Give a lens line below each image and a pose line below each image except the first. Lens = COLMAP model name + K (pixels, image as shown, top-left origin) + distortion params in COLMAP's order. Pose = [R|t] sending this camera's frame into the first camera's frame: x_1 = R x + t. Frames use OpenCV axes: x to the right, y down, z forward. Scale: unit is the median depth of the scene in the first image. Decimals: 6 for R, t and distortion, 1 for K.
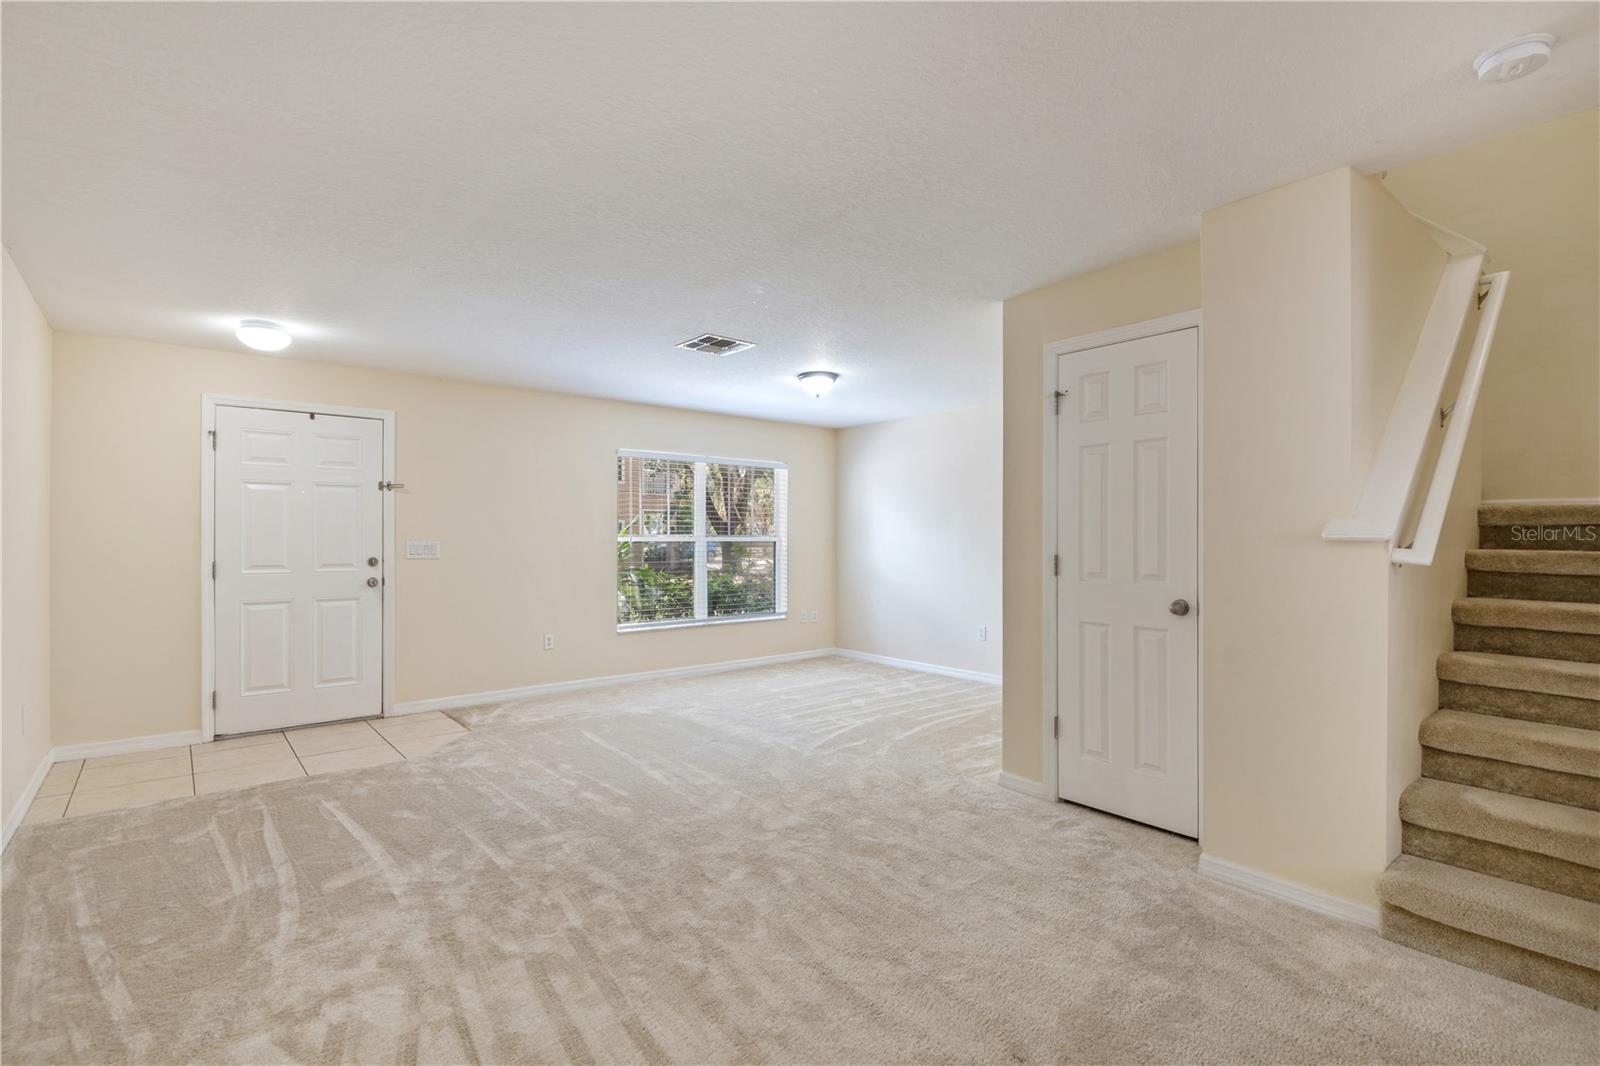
lens RADIAL K [[762.6, 0, 800.0], [0, 762.6, 533.0], [0, 0, 1]] dist [0.000578, -0.000303]
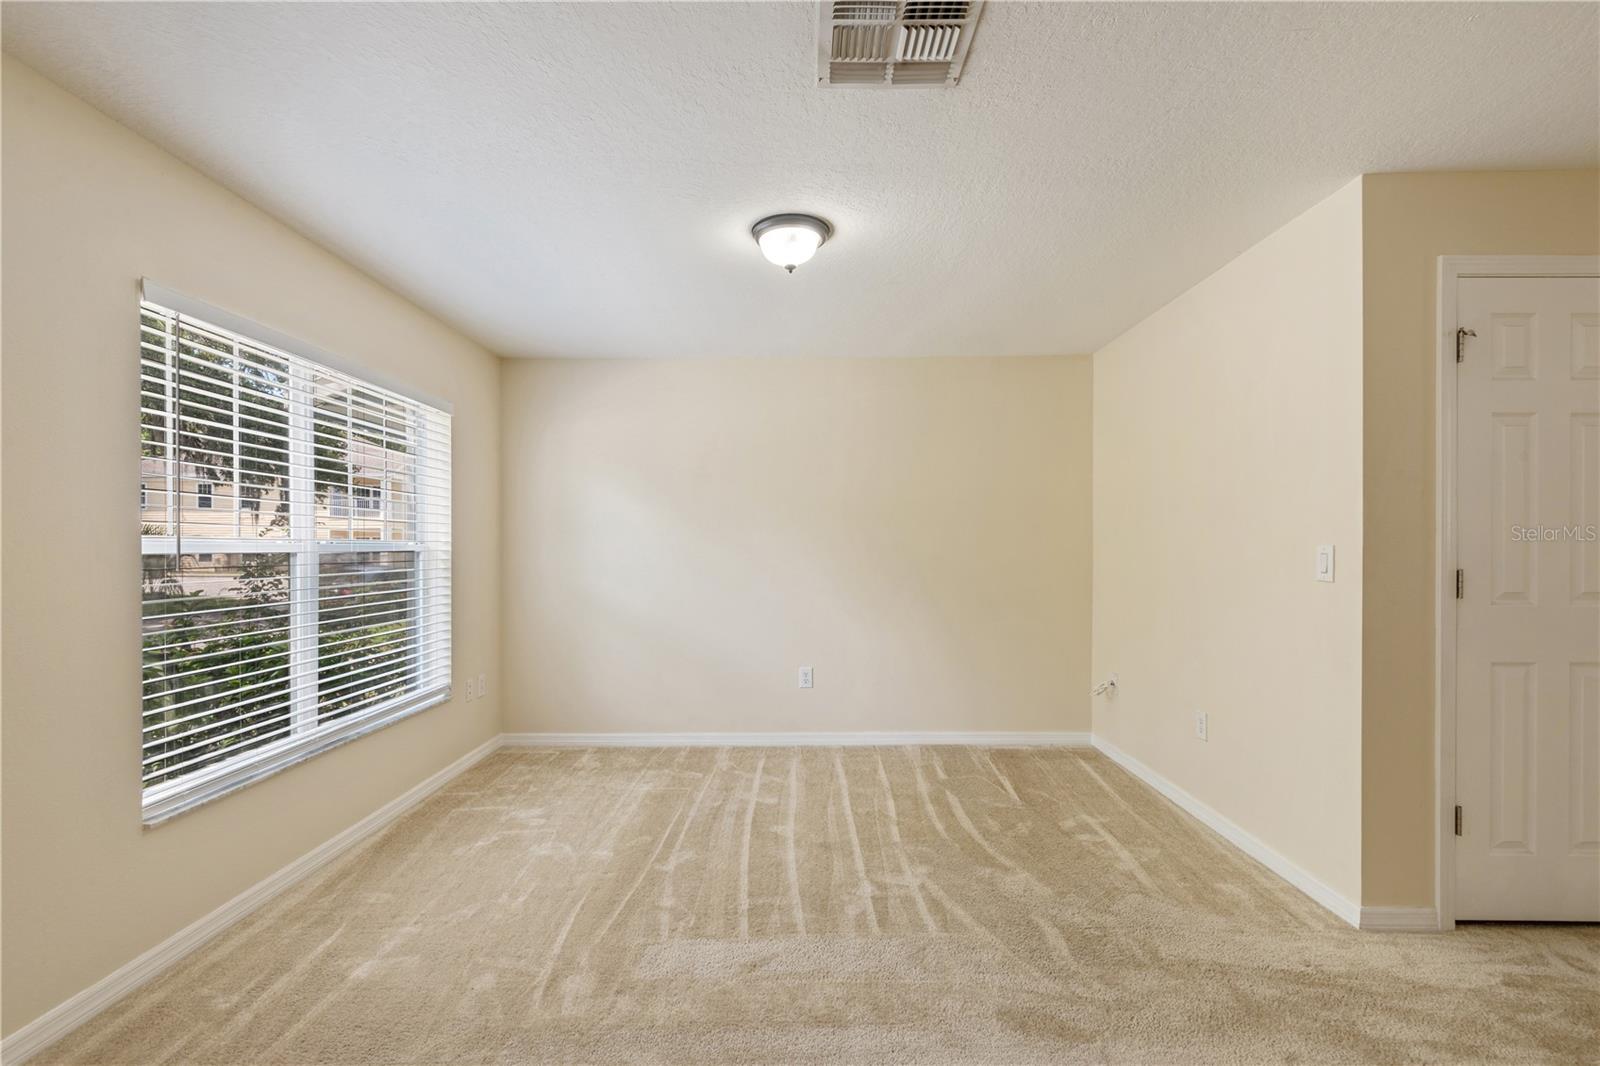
lens RADIAL K [[747.4, 0, 800.6], [0, 747.4, 547.6], [0, 0, 1]] dist [0.004044, -0.000555]
pose [[0.648391, -0.013731, 0.761184, -0.546832], [0.004722, 0.999891, 0.014015, -0.003228], [-0.761293, -0.005492, 0.648385, 0.993518]]
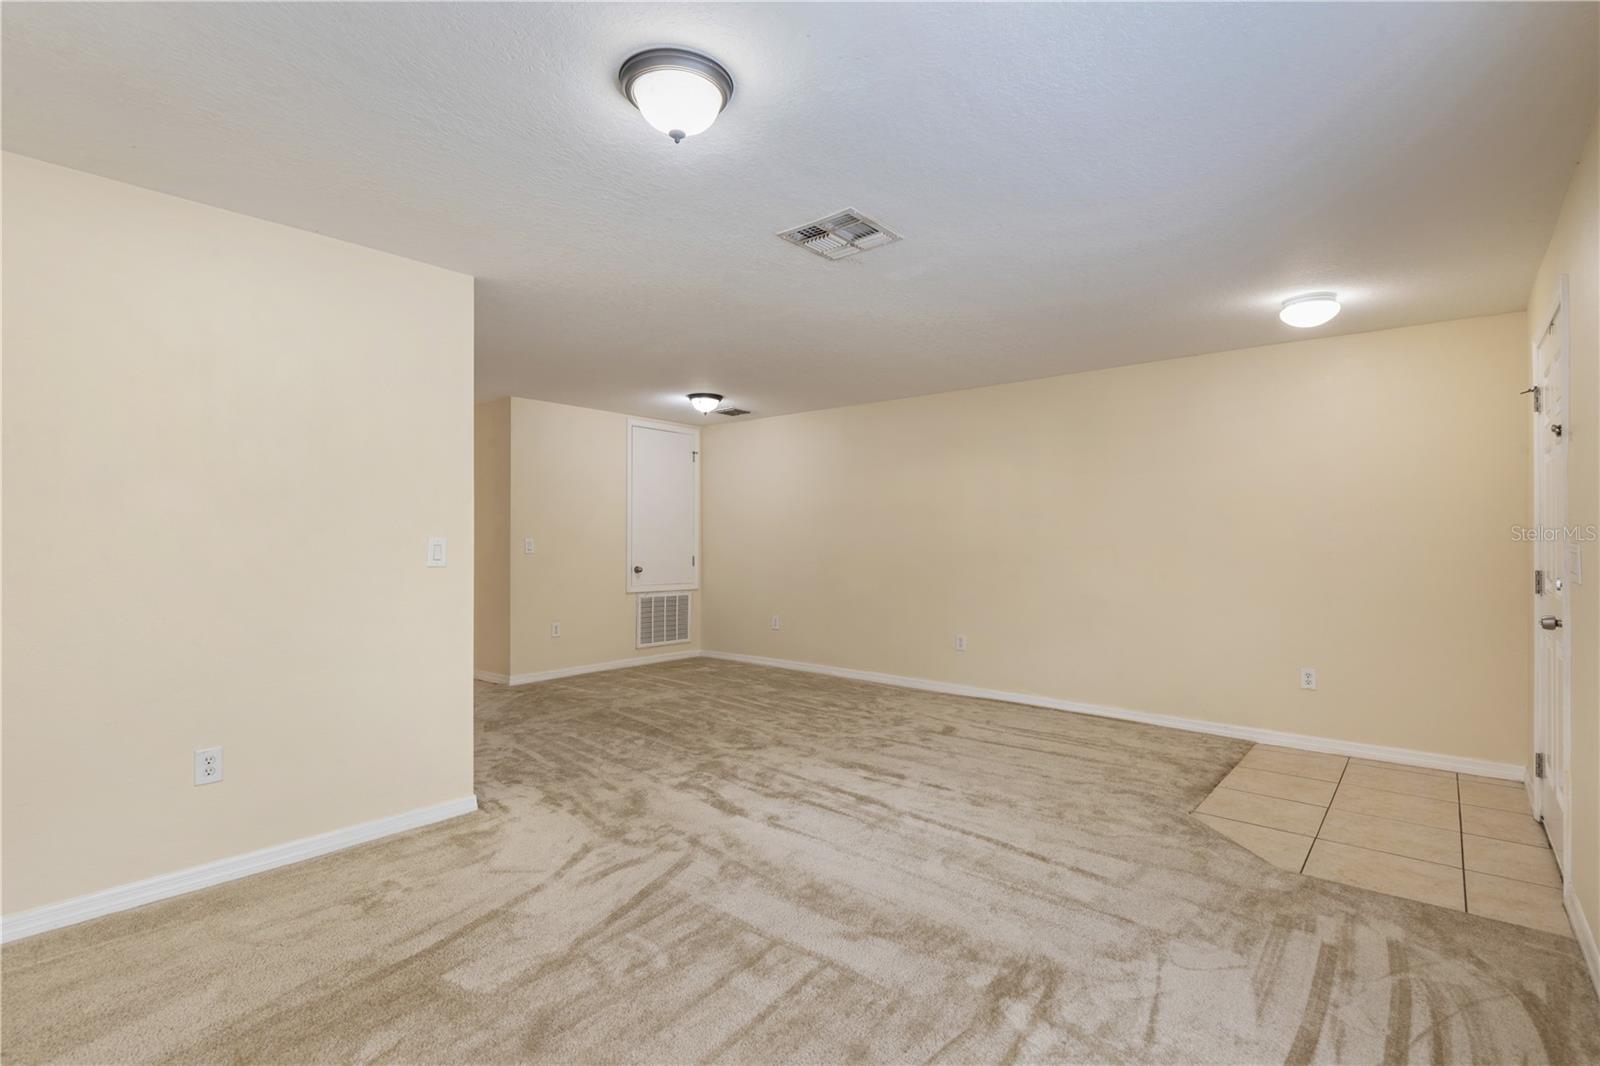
lens RADIAL K [[762.6, 0, 800.0], [0, 762.6, 533.0], [0, 0, 1]] dist [0.000578, -0.000303]
pose [[-0.983587, -0.007430, -0.180284, 0.053174], [-0.004966, 0.999888, -0.014114, 0.013926], [0.180368, -0.012987, -0.983513, 2.050601]]
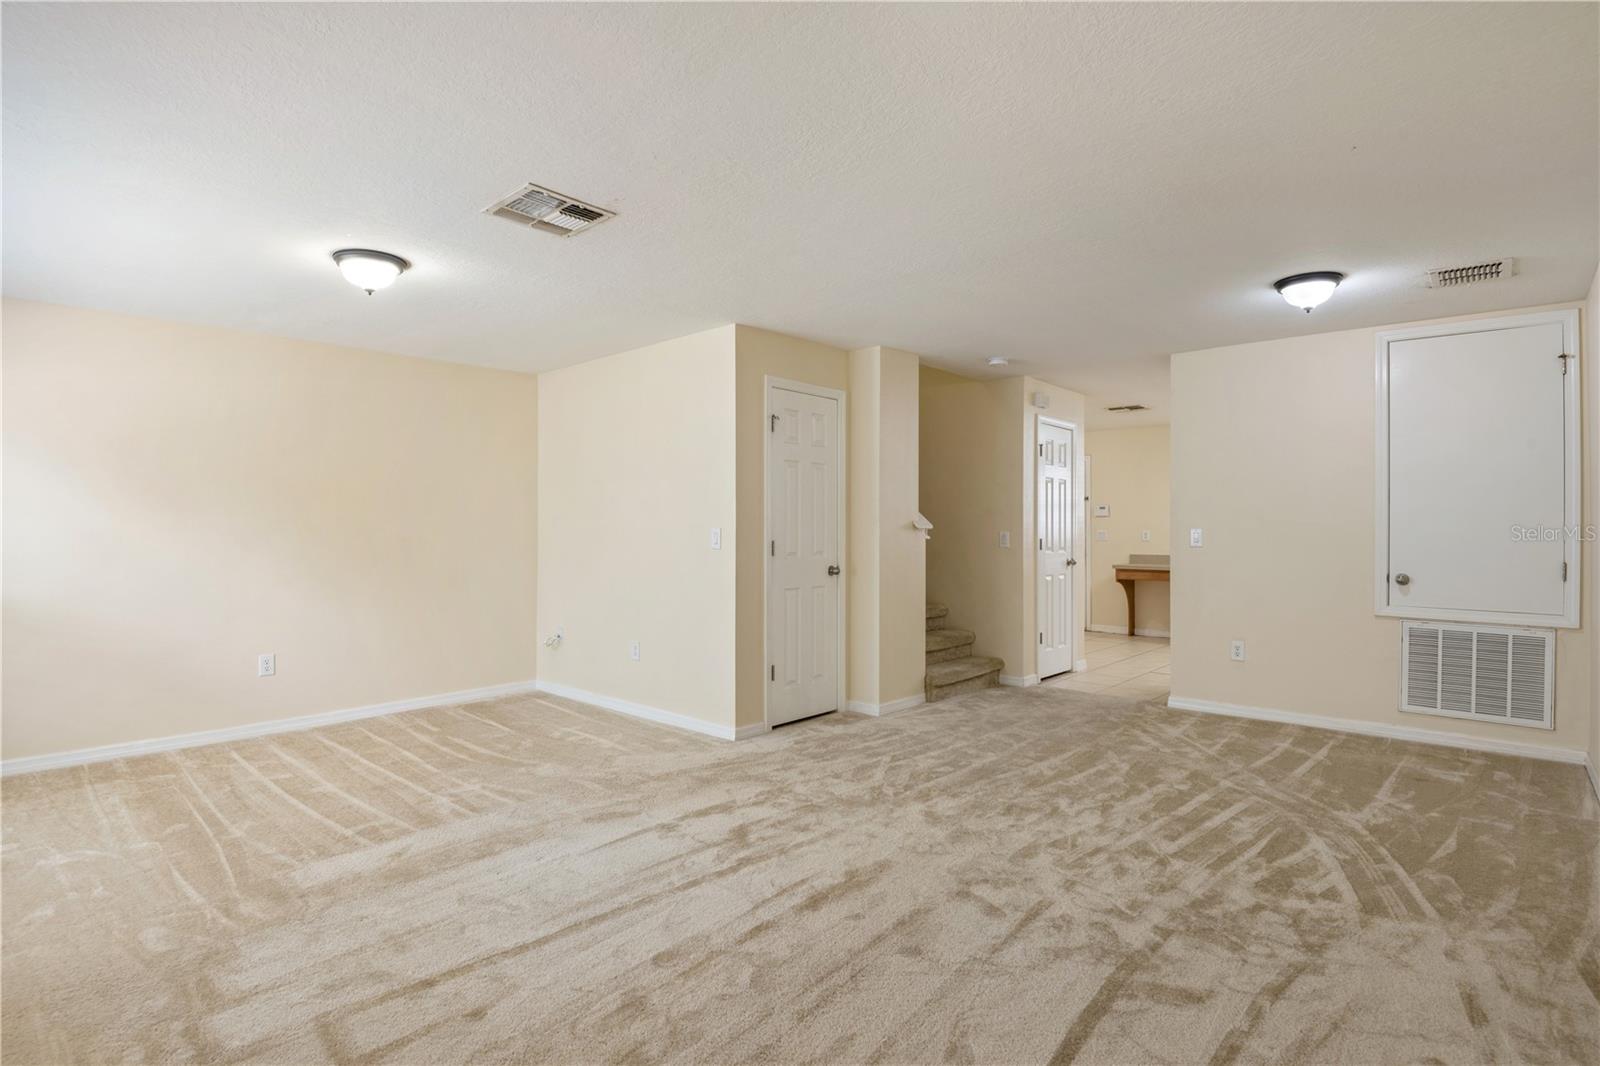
lens RADIAL K [[779.5, 0, 800.0], [0, 779.5, 533.0], [0, 0, 1]] dist [0.002282, -0.020936]
pose [[-0.132533, -0.012028, 0.991106, -0.966485], [-0.003277, 0.999926, 0.011697, -0.000644], [-0.991173, -0.001697, -0.132563, 1.108028]]
